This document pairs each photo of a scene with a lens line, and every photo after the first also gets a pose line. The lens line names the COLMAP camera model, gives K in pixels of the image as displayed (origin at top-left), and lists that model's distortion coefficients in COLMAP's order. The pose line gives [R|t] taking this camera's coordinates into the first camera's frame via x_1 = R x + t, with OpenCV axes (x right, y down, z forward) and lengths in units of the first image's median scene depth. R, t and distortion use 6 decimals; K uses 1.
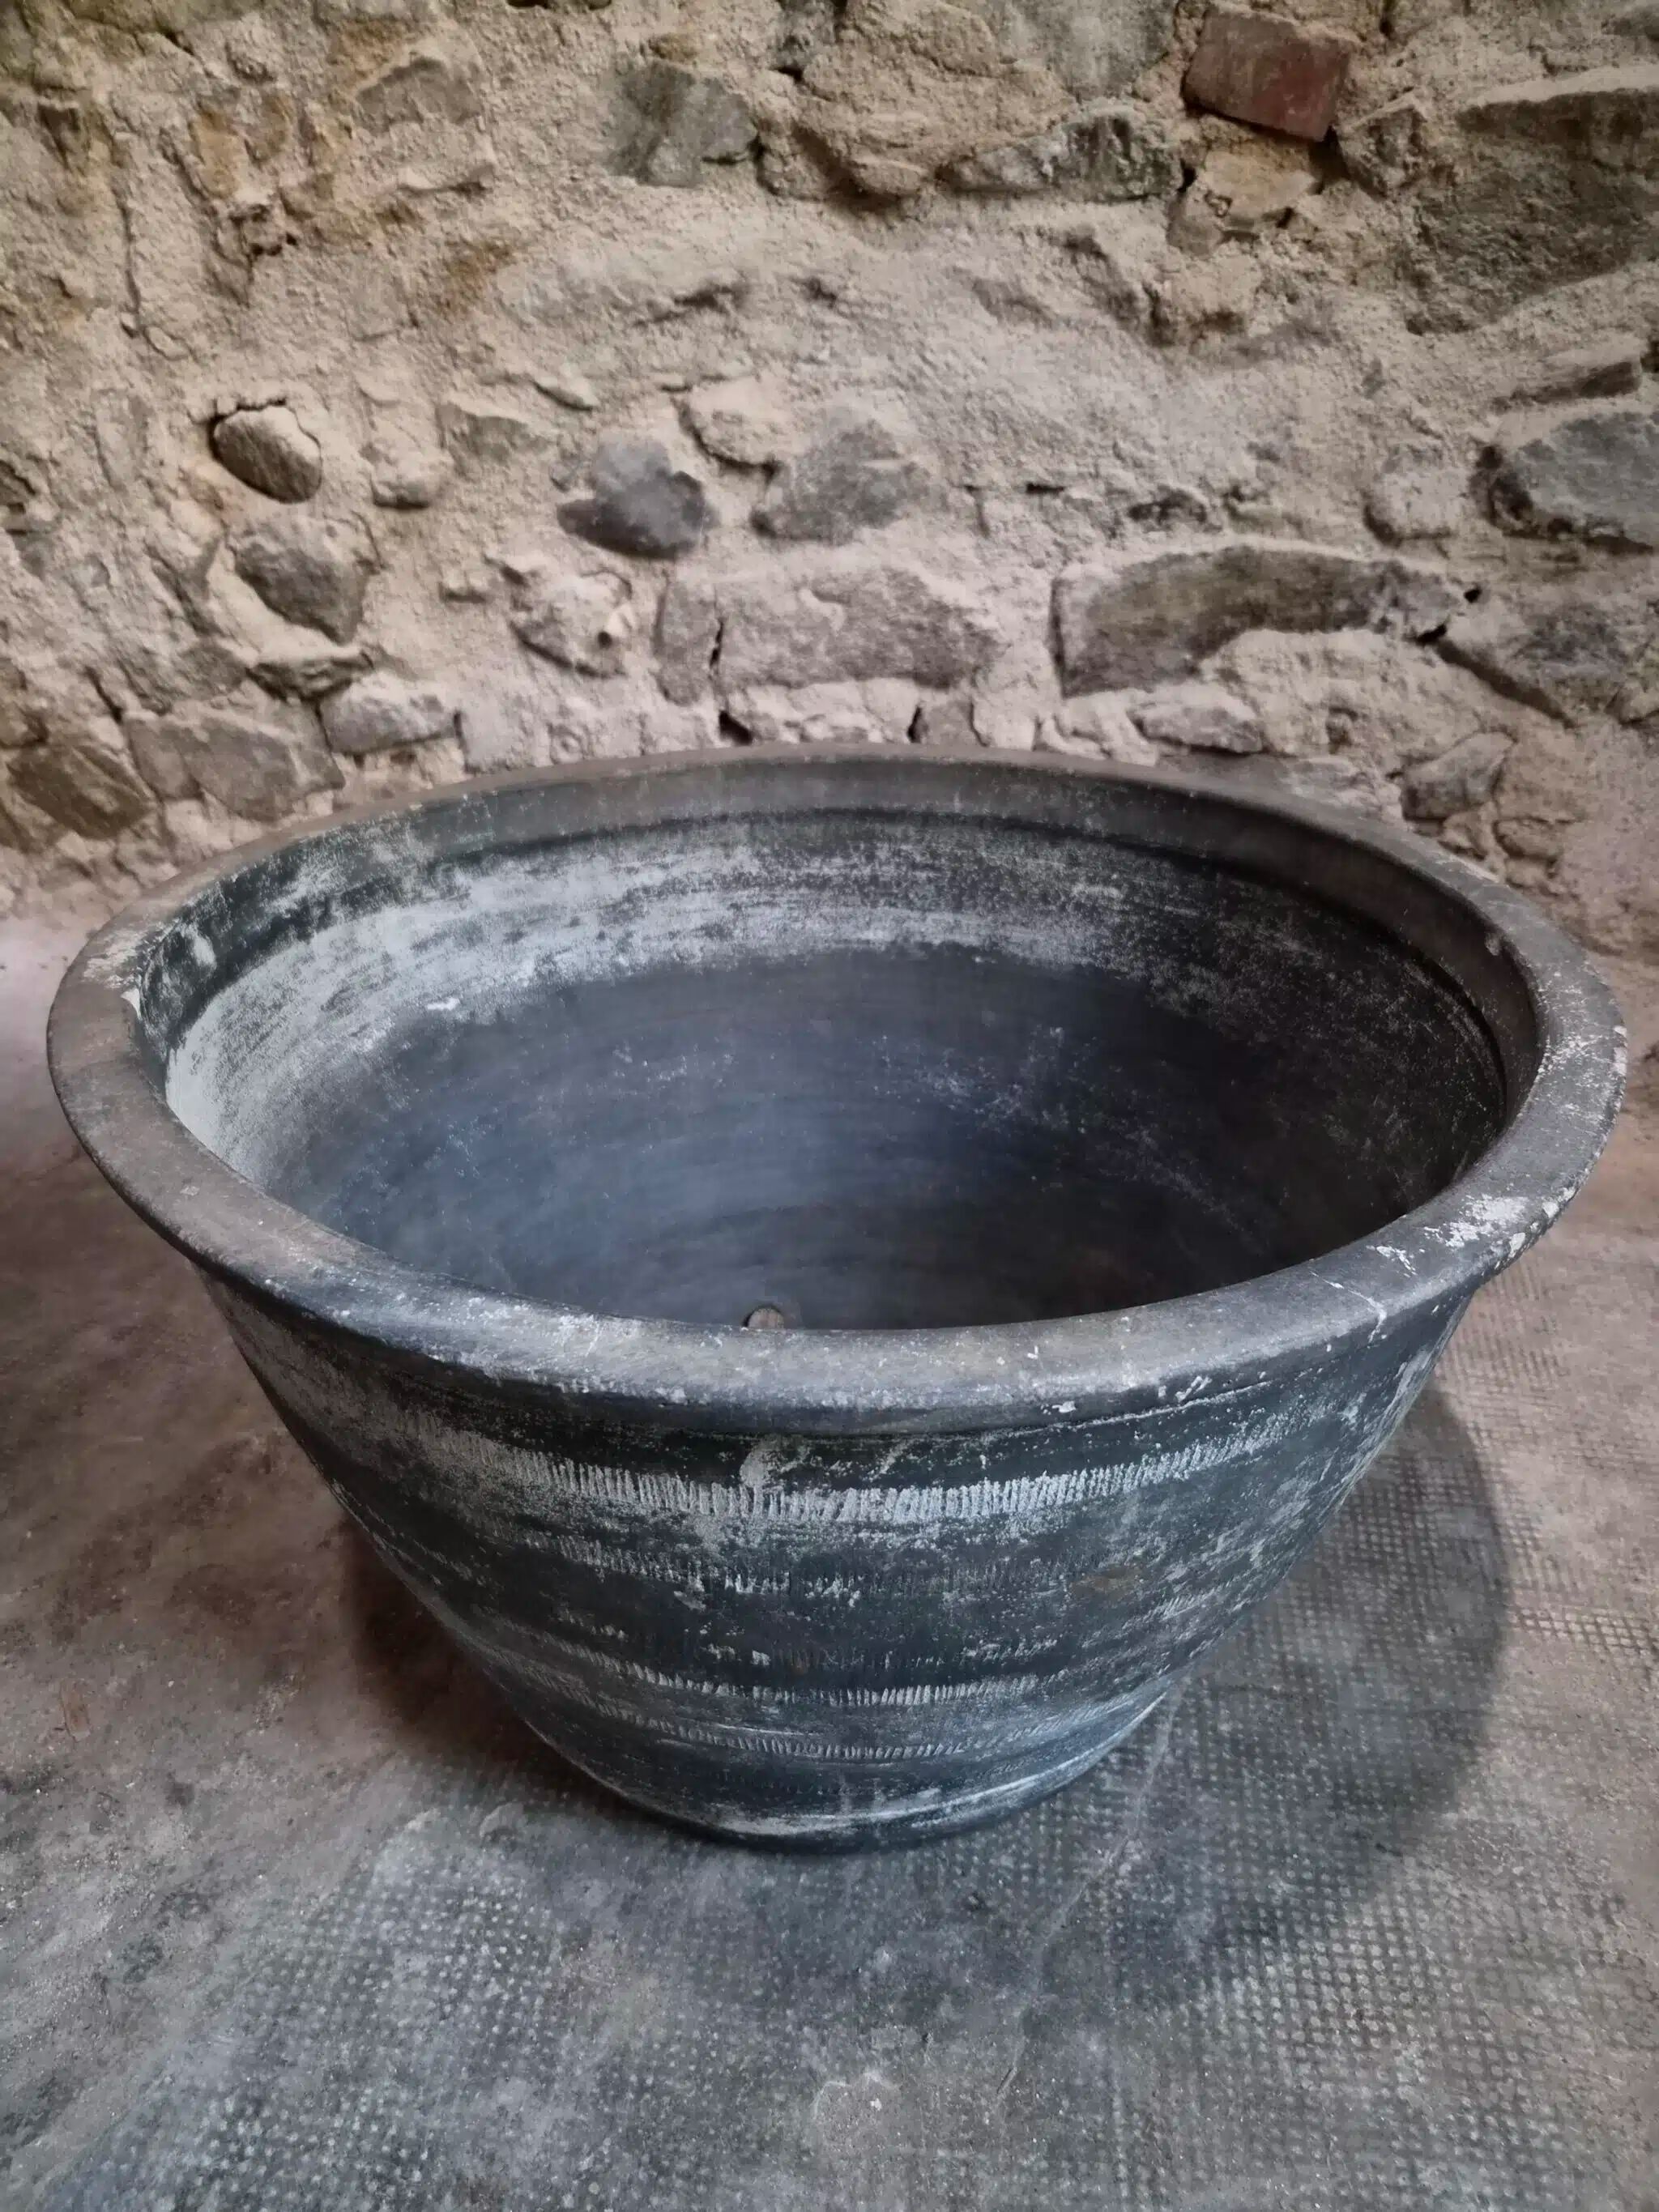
lens RADIAL K [[1501.5, 0, 821.1], [0, 1501.5, 1093.8], [0, 0, 1]] dist [0.051259, -0.042599]
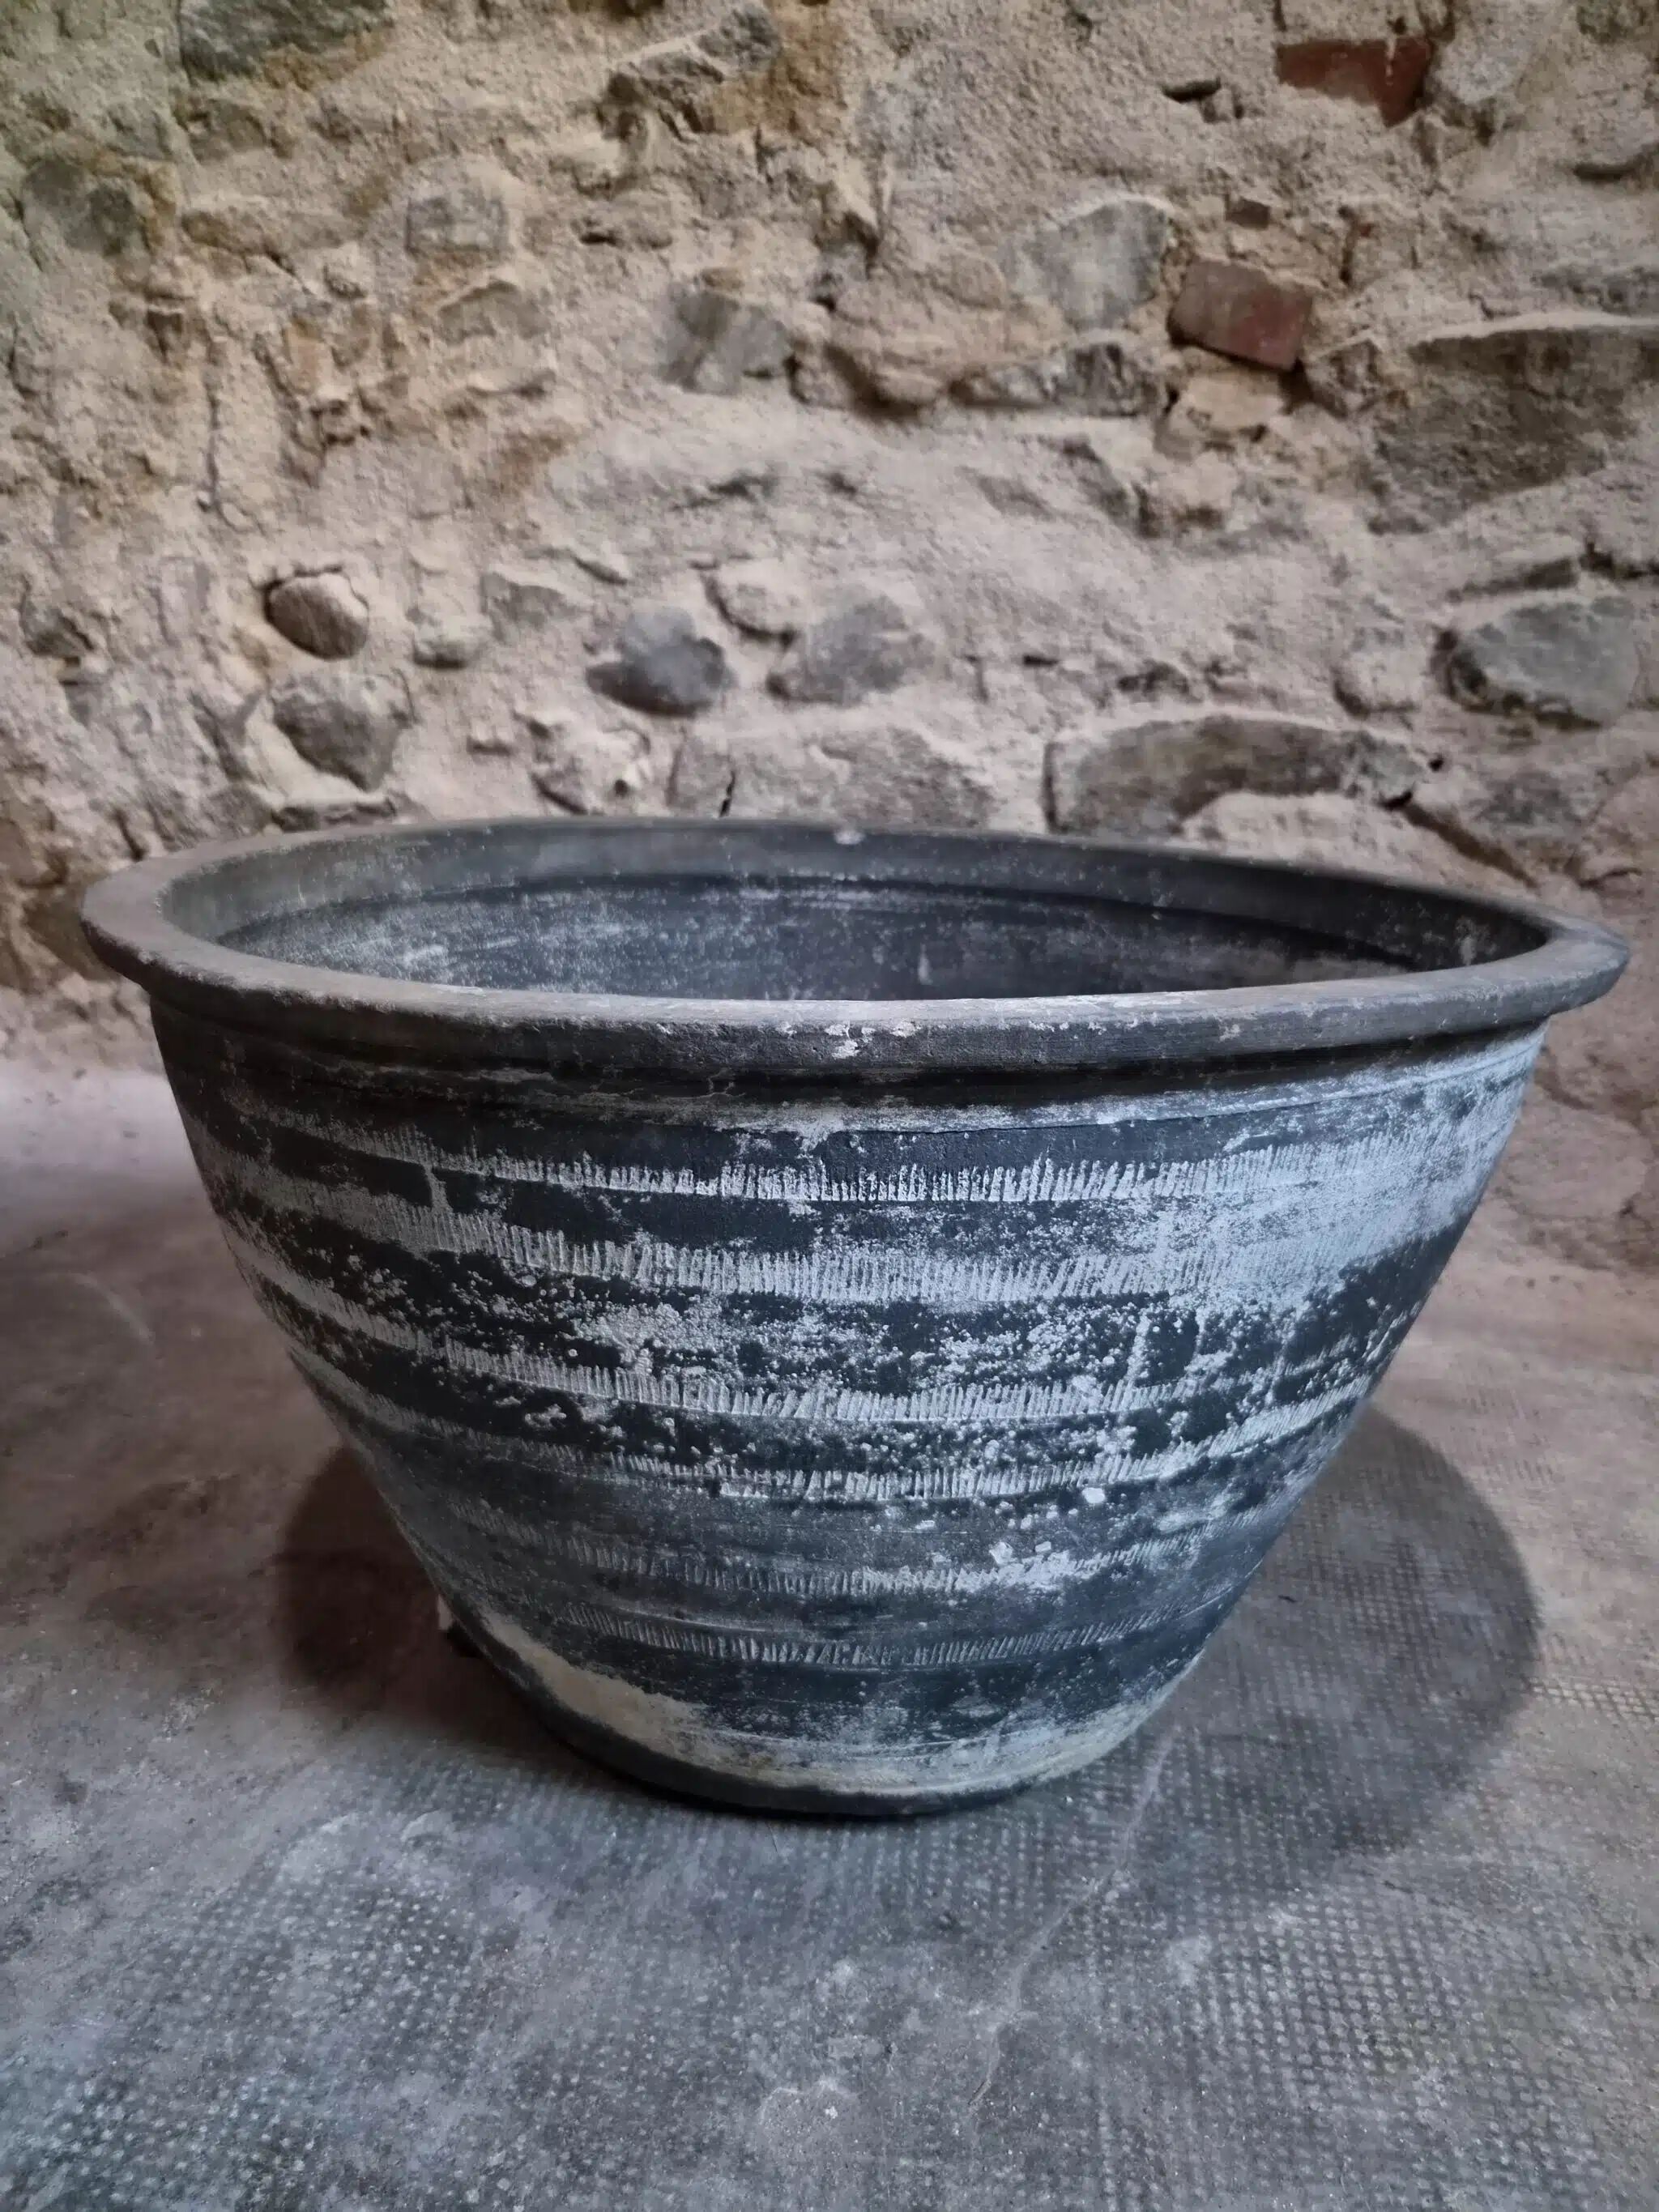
lens RADIAL K [[1508.8, 0, 838.8], [0, 1508.8, 1099.5], [0, 0, 1]] dist [0.048609, -0.041098]
pose [[0.998450, 0.051044, 0.022191, -0.004908], [-0.045411, 0.977602, -0.205506, 0.149989], [-0.032184, 0.204179, 0.978404, 0.008618]]
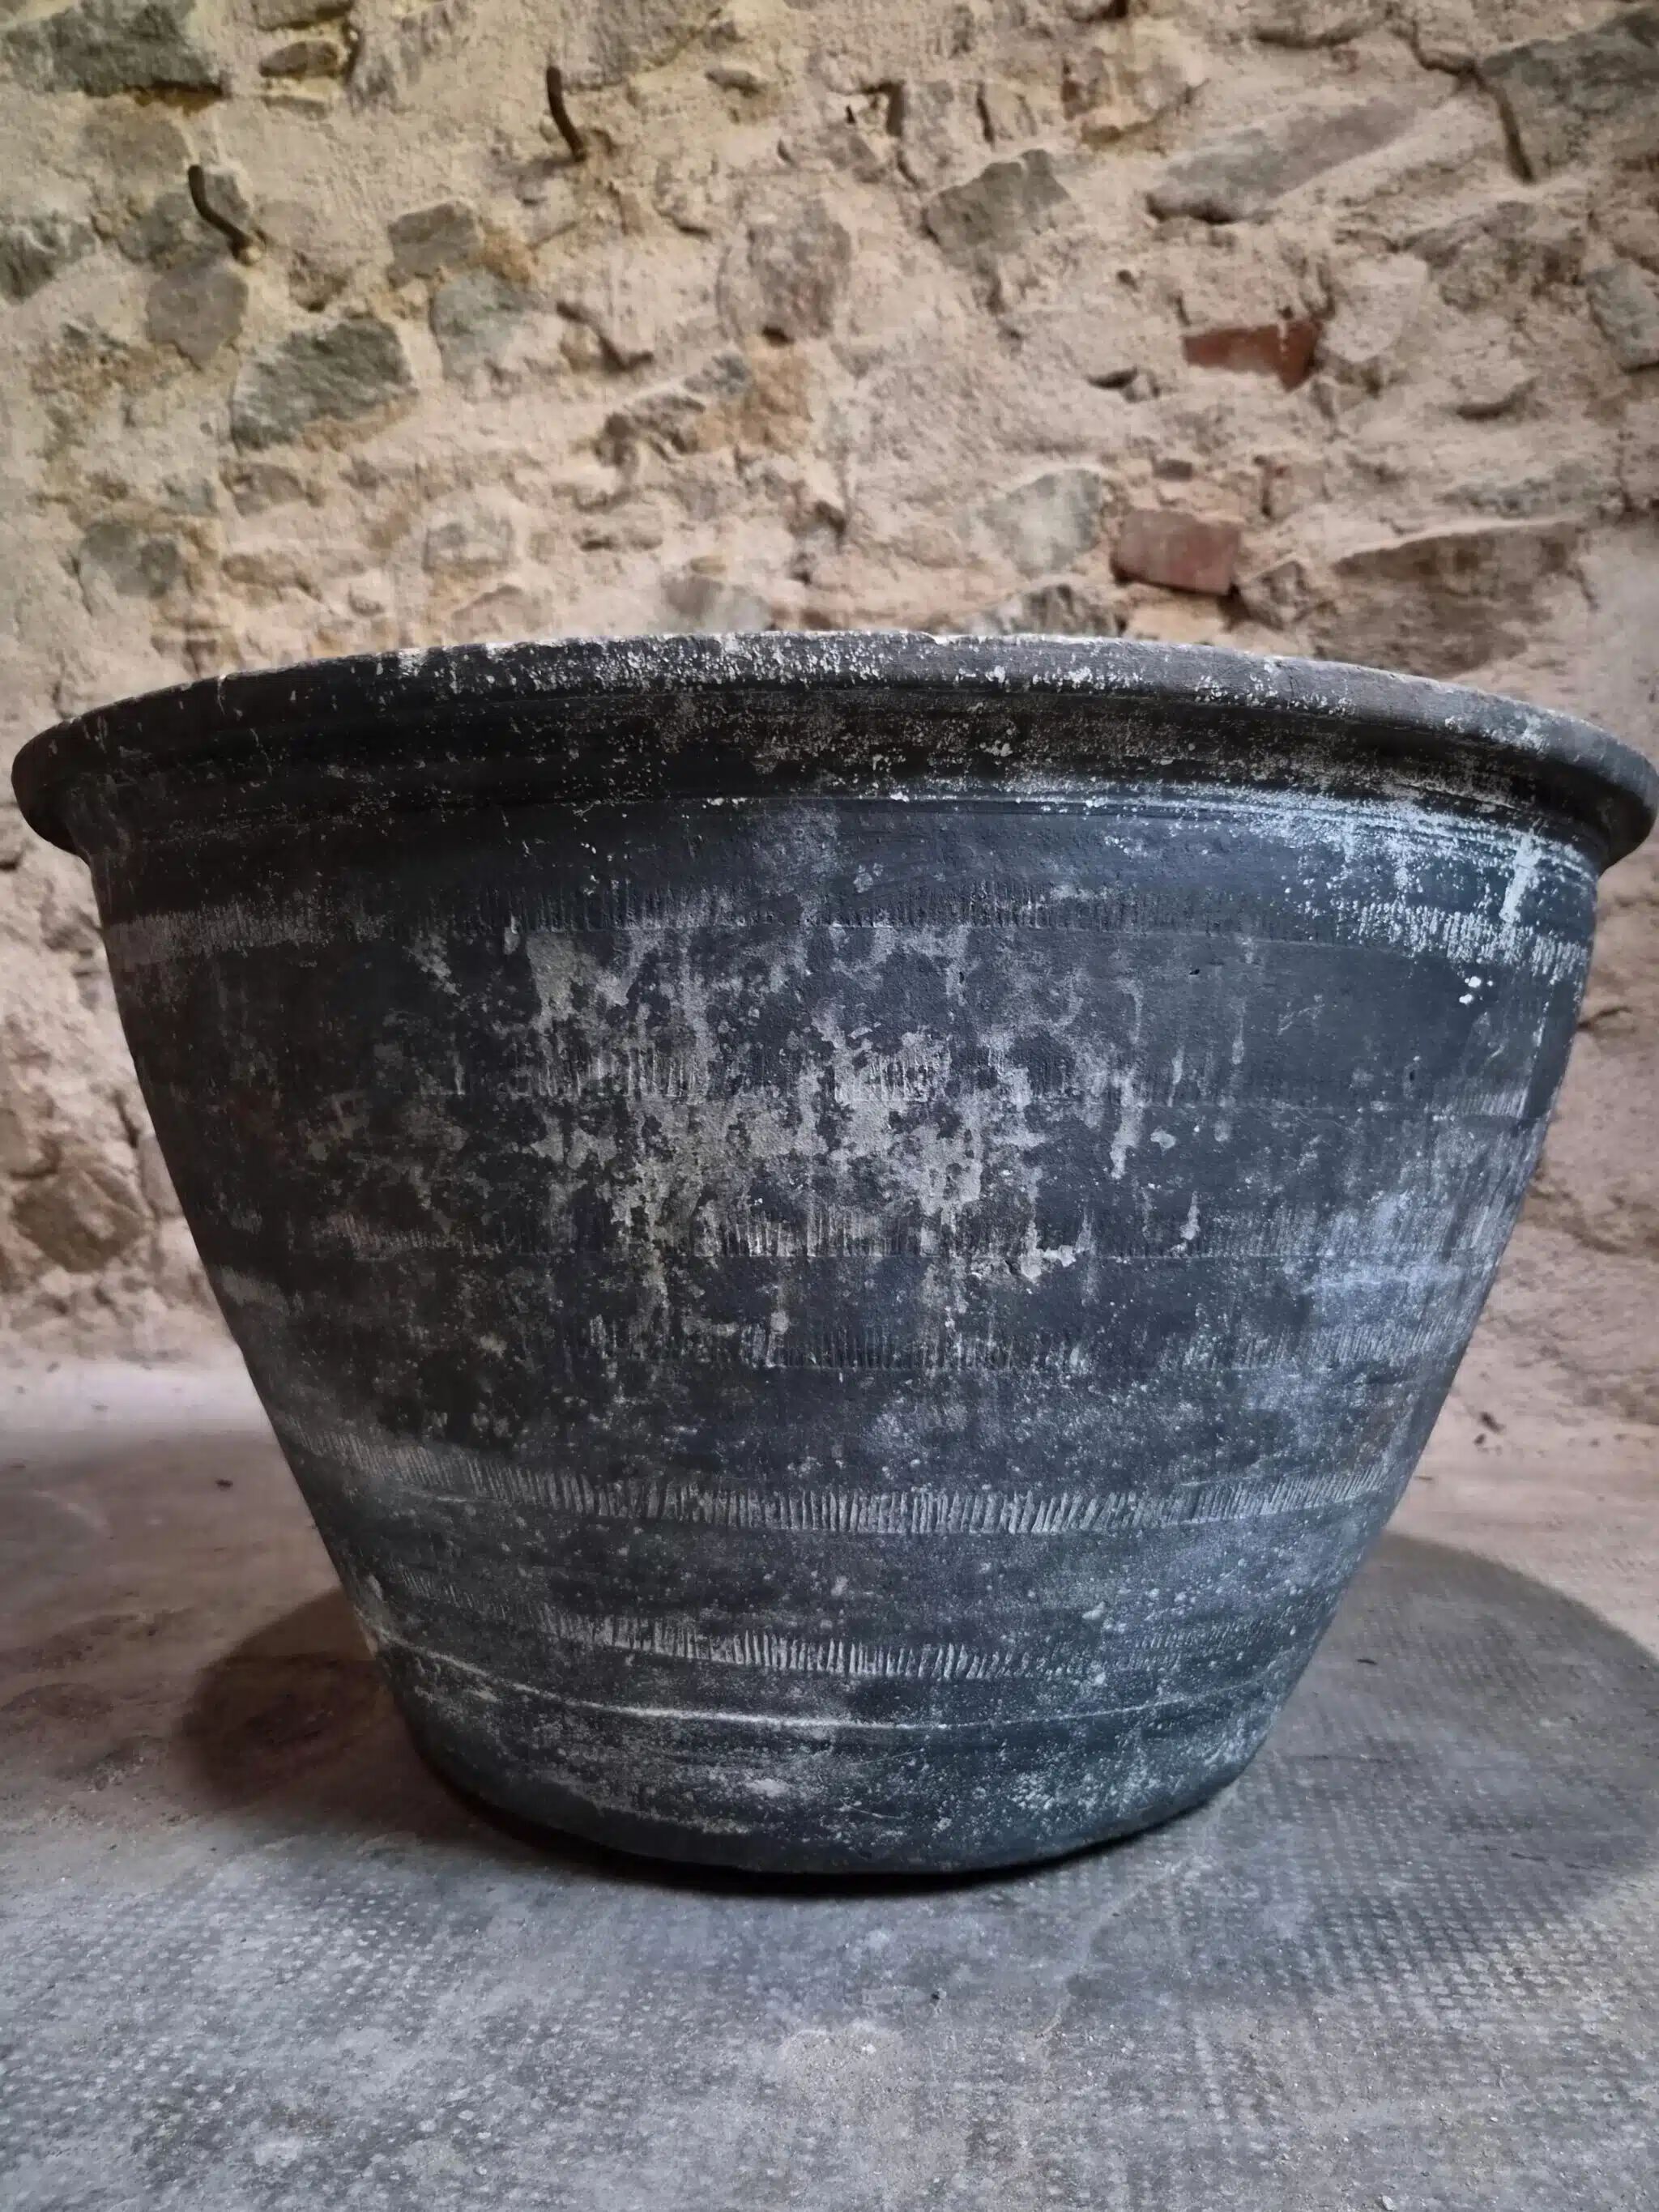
lens RADIAL K [[1549.2, 0, 838.5], [0, 1549.2, 1127.3], [0, 0, 1]] dist [0.048921, -0.043184]
pose [[0.999867, 0.013175, 0.009581, 0.004975], [-0.007197, 0.884888, -0.465748, 0.342700], [-0.014614, 0.465617, 0.884866, 0.076741]]
